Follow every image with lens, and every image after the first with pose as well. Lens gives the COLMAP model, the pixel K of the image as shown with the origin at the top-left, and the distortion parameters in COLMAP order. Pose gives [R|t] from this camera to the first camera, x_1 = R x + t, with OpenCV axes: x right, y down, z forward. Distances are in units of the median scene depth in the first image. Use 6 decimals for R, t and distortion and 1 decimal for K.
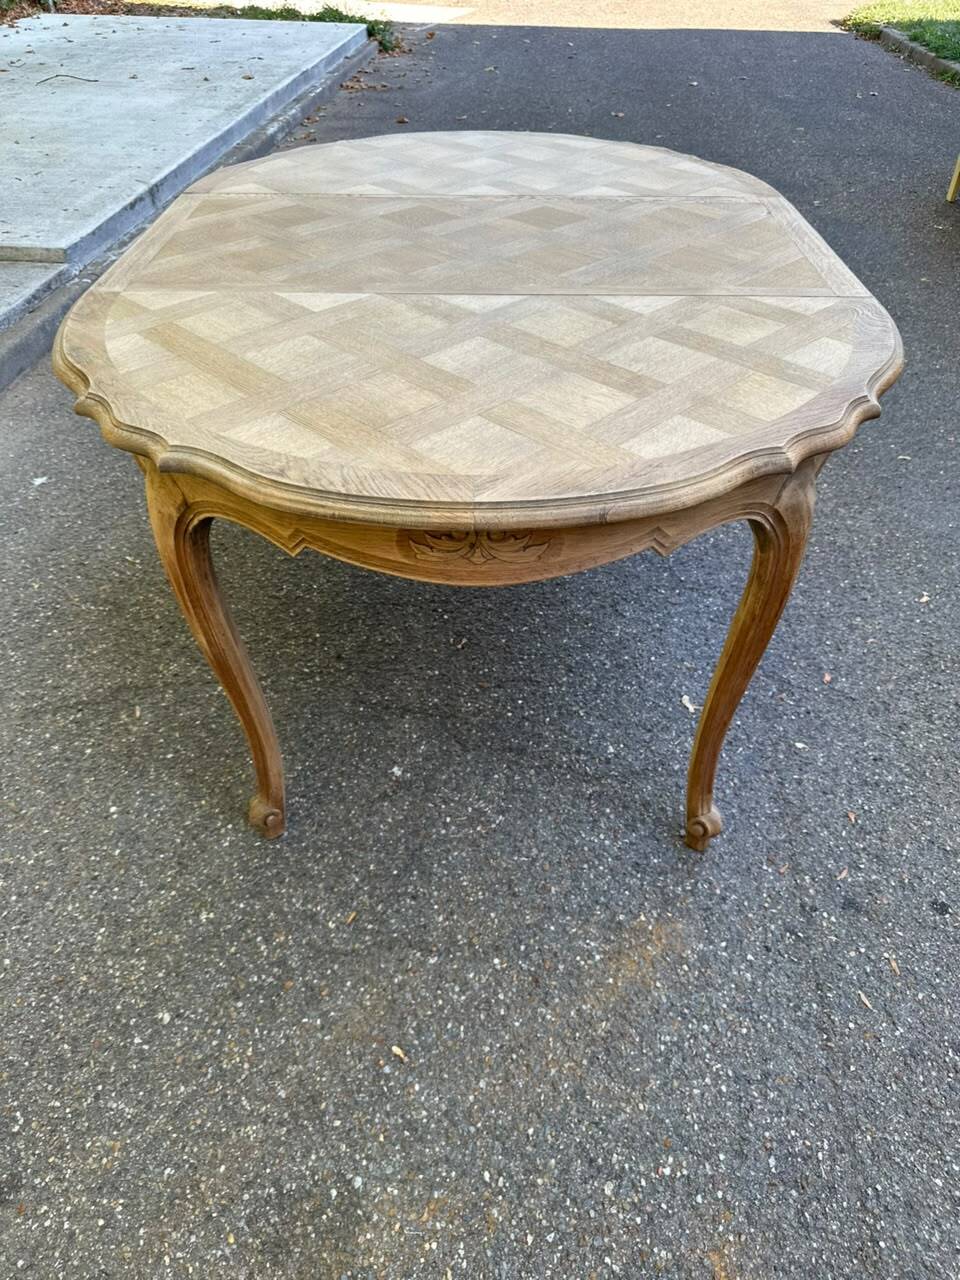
lens RADIAL K [[904.5, 0, 487.2], [0, 904.5, 627.1], [0, 0, 1]] dist [0.007137, -0.013968]
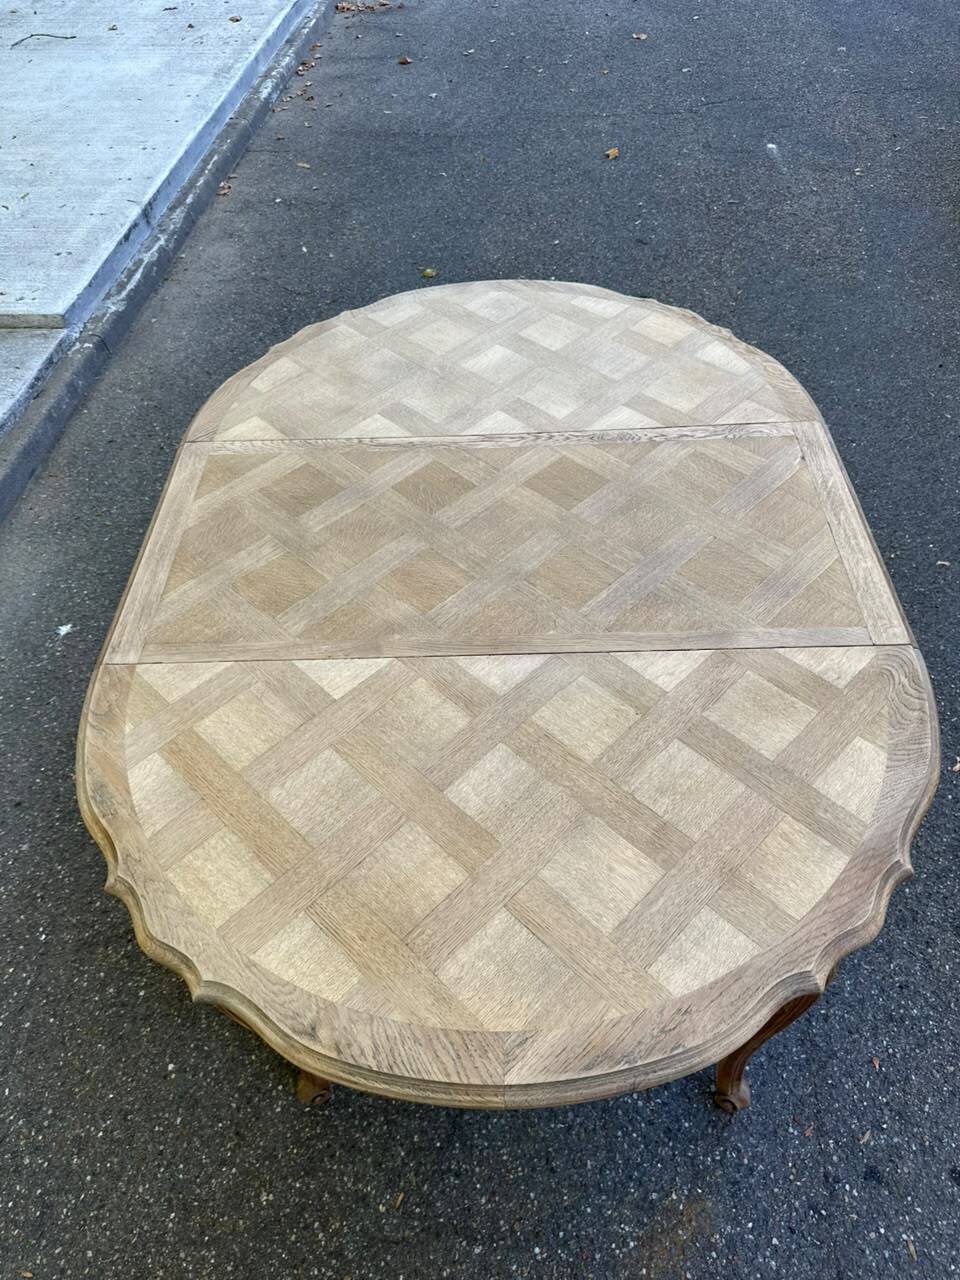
lens RADIAL K [[904.5, 0, 487.2], [0, 904.5, 627.1], [0, 0, 1]] dist [0.007137, -0.013968]
pose [[0.998891, -0.032582, -0.034002, 0.011067], [0.037072, 0.989302, 0.141095, -0.489070], [0.029041, -0.142199, 0.989412, 0.038388]]
